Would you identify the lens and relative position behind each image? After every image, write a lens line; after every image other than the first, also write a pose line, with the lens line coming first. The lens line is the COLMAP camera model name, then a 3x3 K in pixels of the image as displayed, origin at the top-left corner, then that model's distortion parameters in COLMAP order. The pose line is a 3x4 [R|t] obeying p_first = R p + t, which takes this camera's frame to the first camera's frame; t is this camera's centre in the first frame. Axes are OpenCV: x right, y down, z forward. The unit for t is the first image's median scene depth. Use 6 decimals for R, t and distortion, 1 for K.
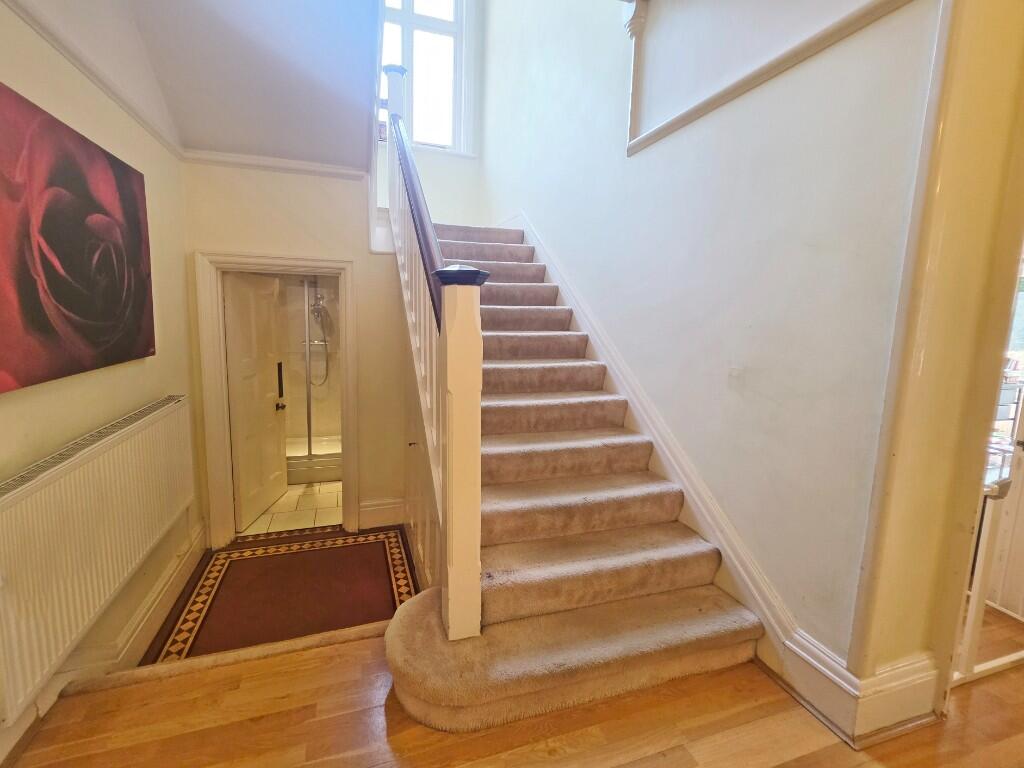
lens RADIAL K [[487.1, 0, 511.3], [0, 487.1, 380.6], [0, 0, 1]] dist [-0.000832, -0.000064]
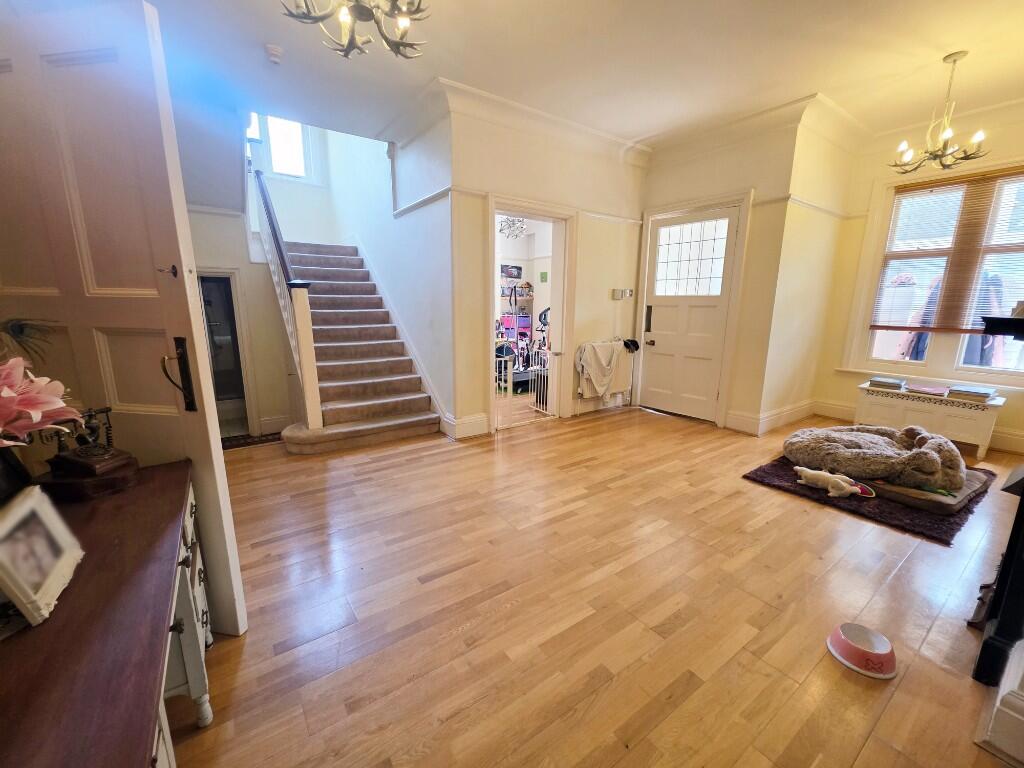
lens RADIAL K [[410.7, 0, 511.0], [0, 410.7, 389.0], [0, 0, 1]] dist [0.000701, -0.000025]
pose [[0.957995, -0.074787, 0.276861, 0.134405], [0.054478, 0.995277, 0.080343, 0.093878], [-0.281562, -0.061886, 0.957545, -0.594580]]
